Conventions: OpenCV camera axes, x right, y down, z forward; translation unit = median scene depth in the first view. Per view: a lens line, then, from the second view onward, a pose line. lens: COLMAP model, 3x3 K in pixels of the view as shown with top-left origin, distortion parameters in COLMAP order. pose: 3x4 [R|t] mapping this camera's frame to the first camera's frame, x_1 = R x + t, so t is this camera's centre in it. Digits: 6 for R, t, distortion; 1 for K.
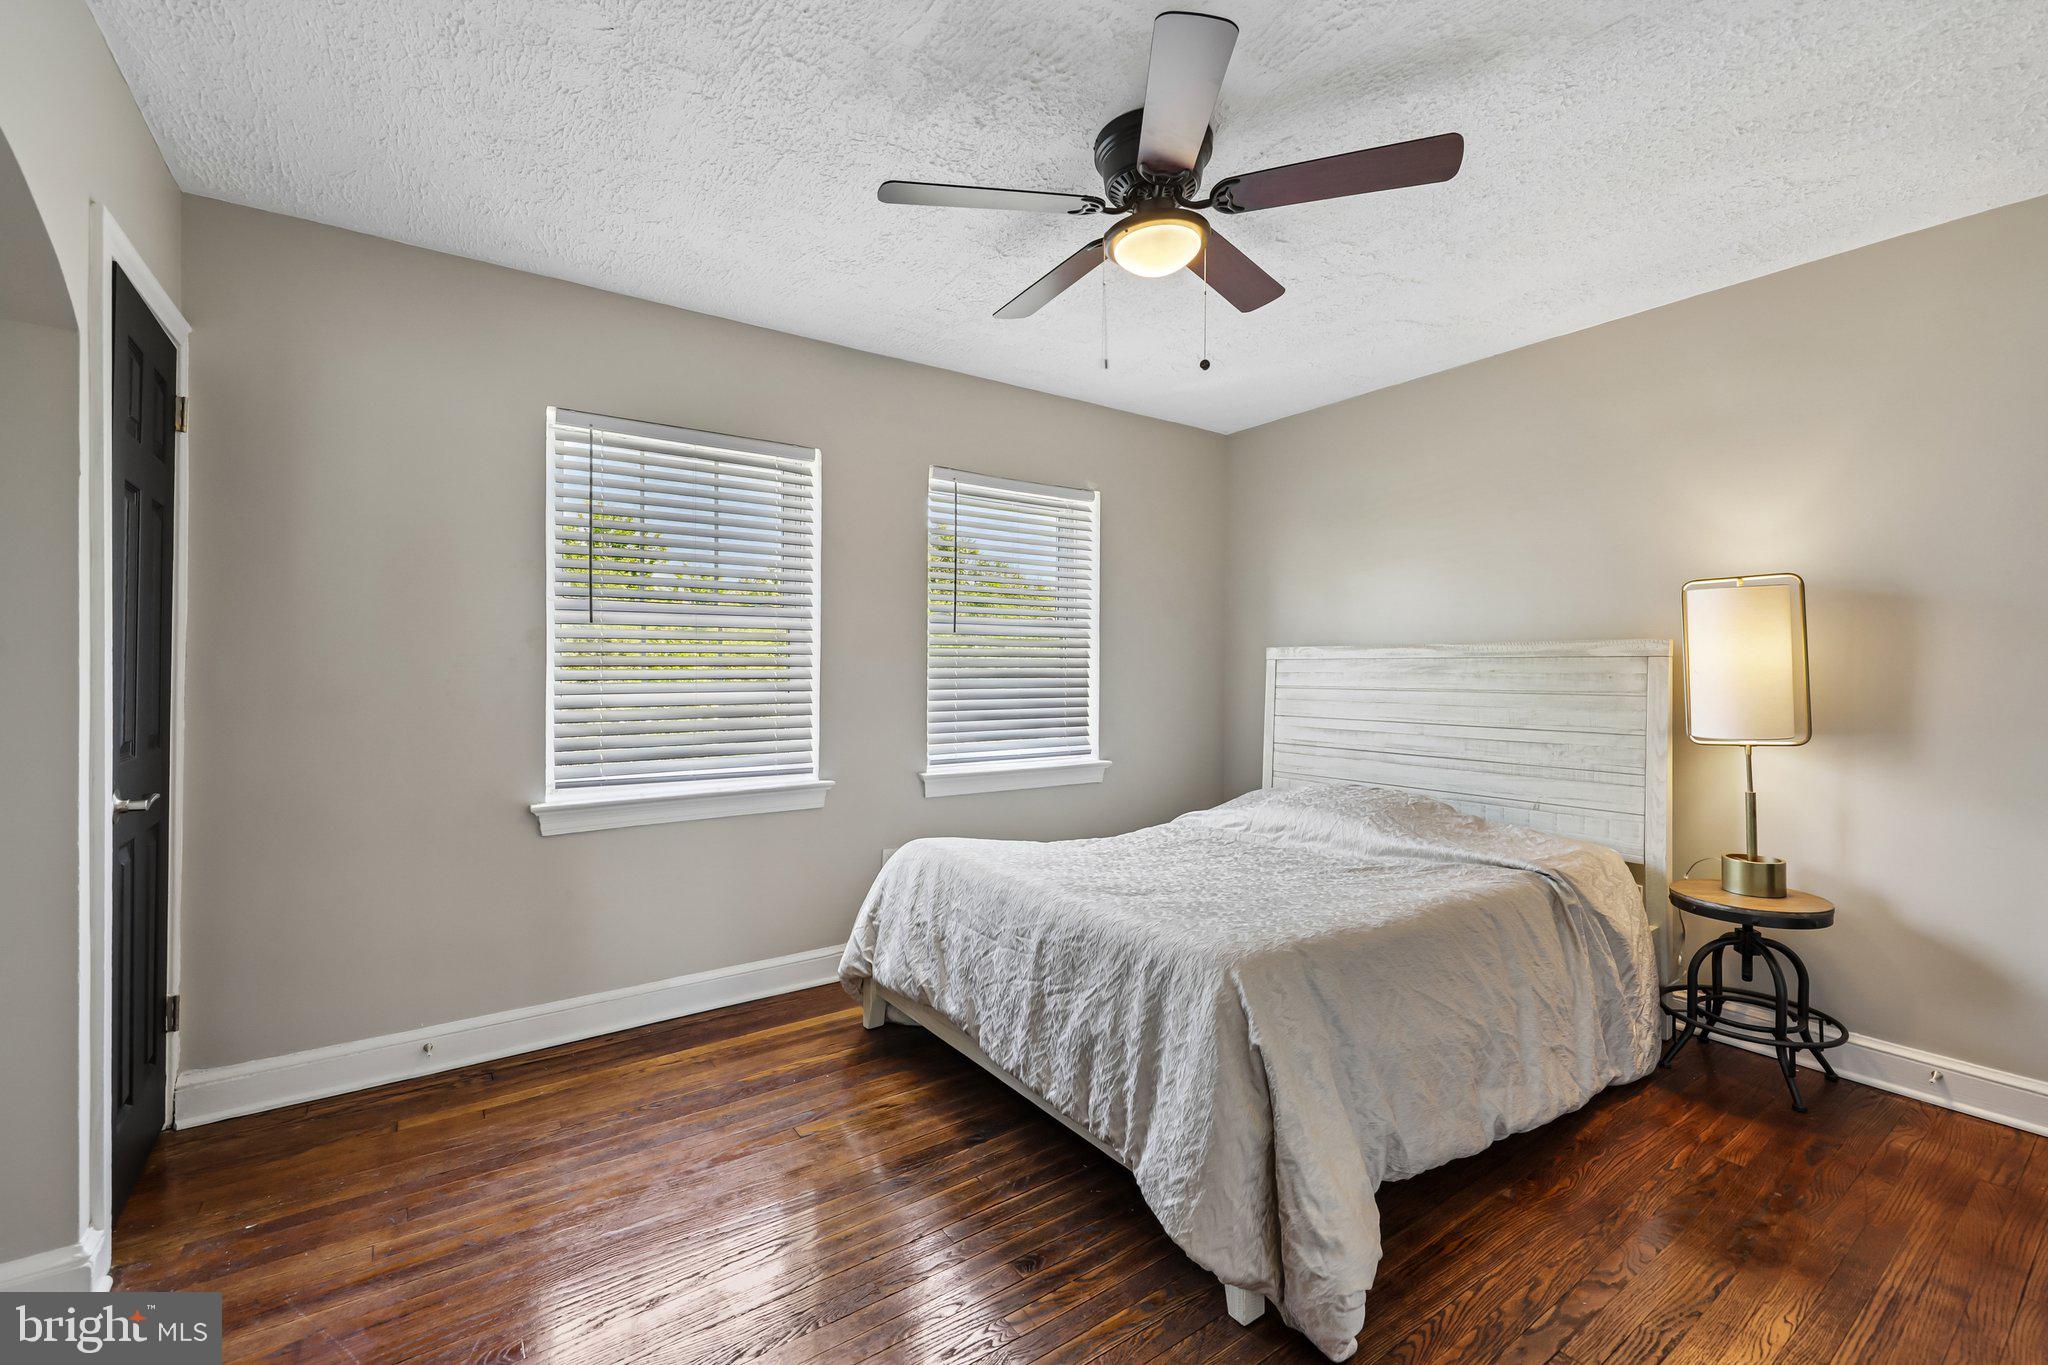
lens RADIAL K [[857.6, 0, 1017.6], [0, 857.6, 674.8], [0, 0, 1]] dist [0.002392, -0.000870]
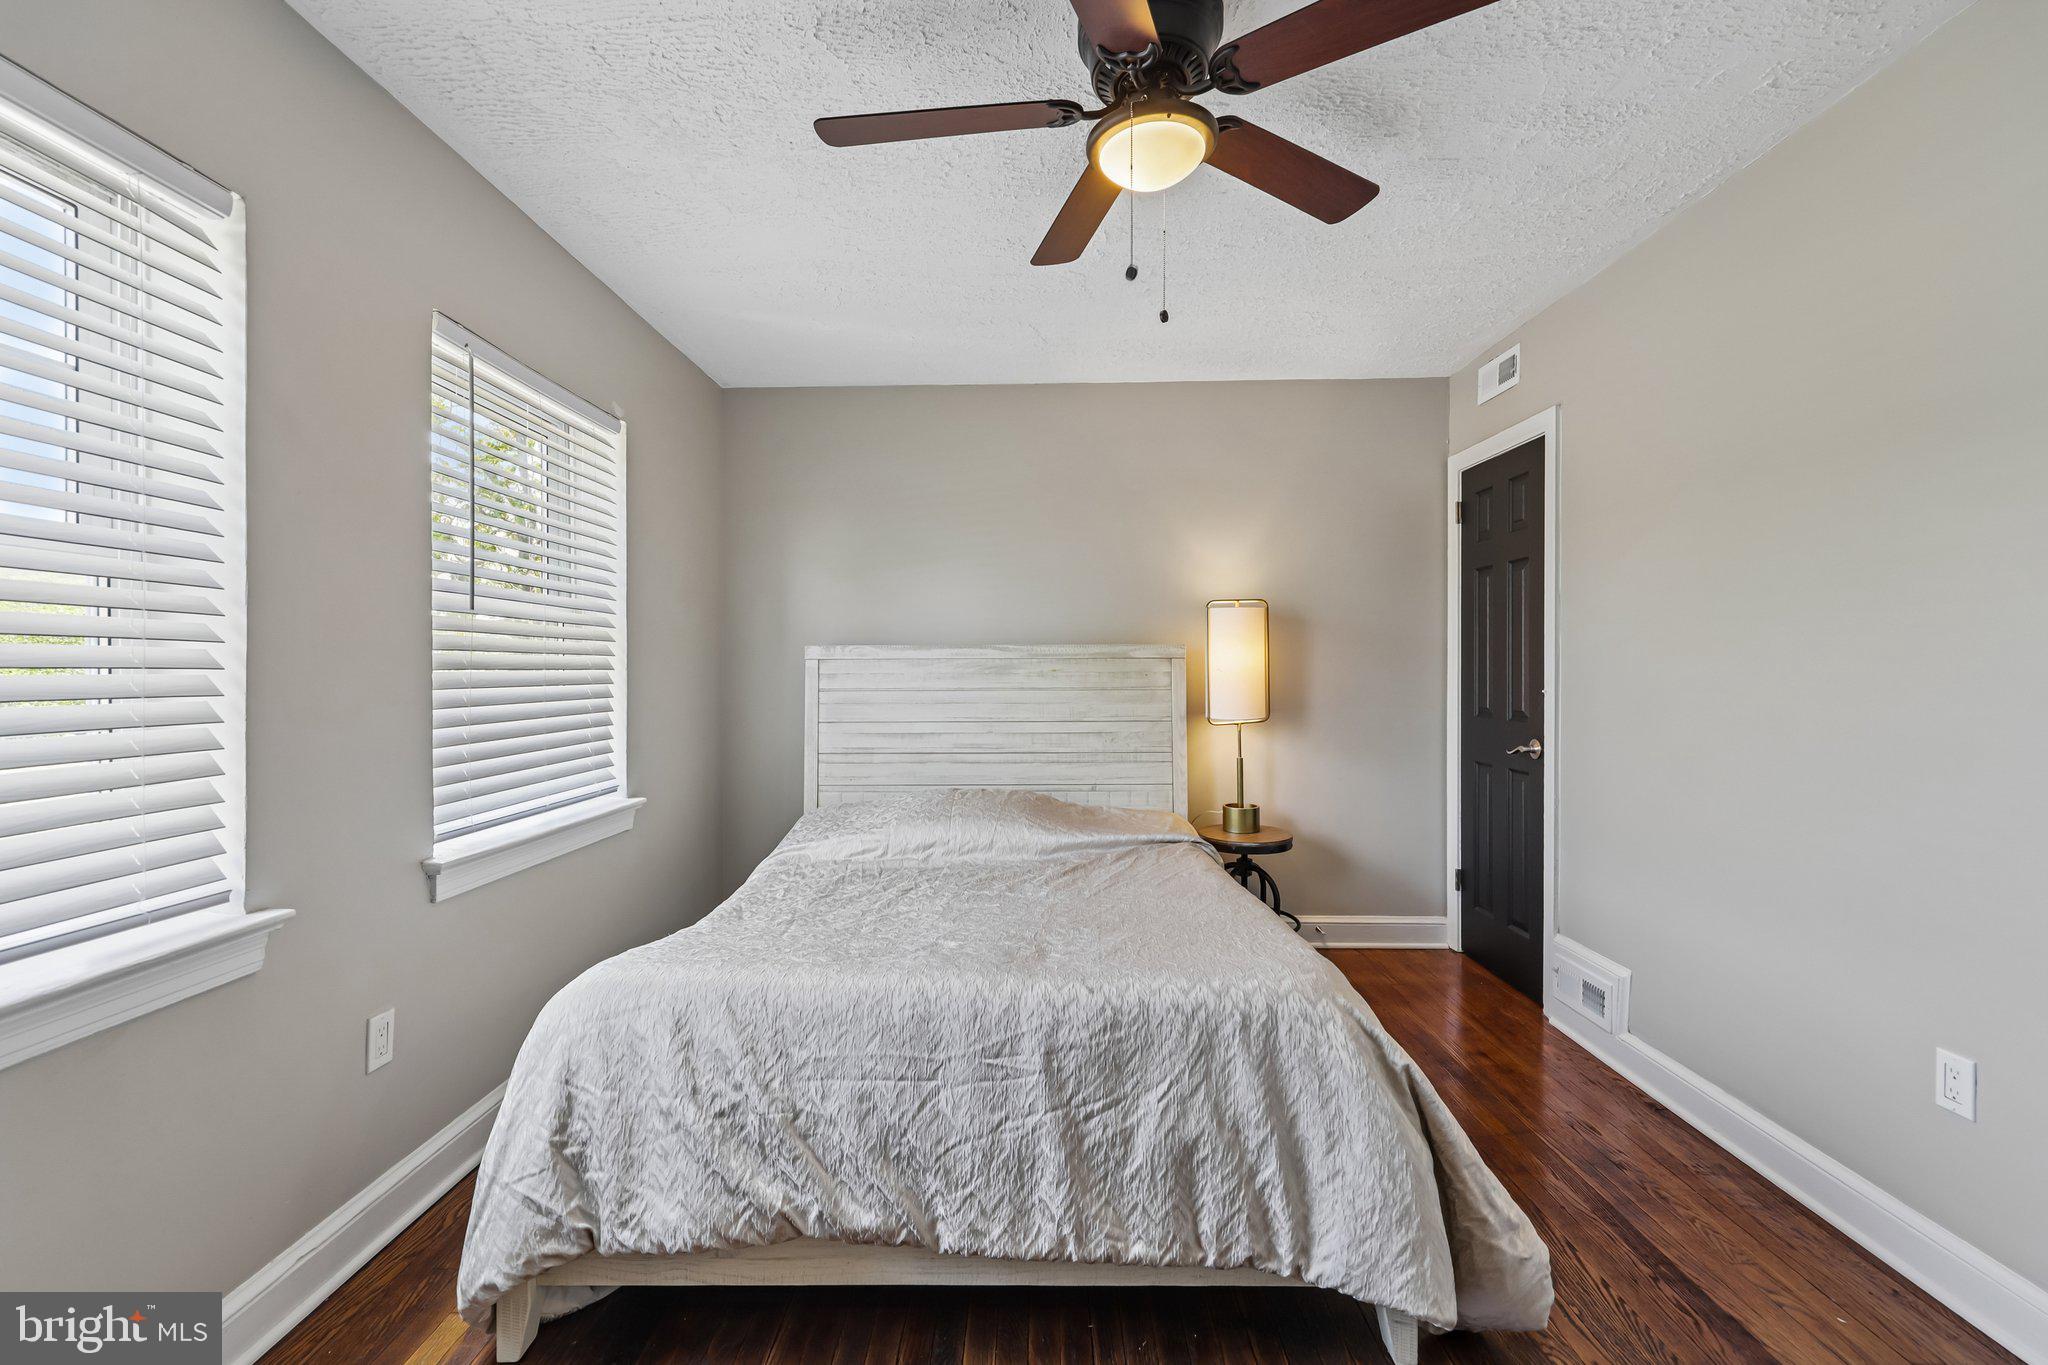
lens RADIAL K [[857.6, 0, 1023.6], [0, 857.6, 669.0], [0, 0, 1]] dist [0.002392, -0.000870]
pose [[0.584615, -0.004770, 0.811297, -0.438661], [0.011094, 0.999936, -0.002116, -0.005515], [-0.811235, 0.010238, 0.584631, 0.462880]]
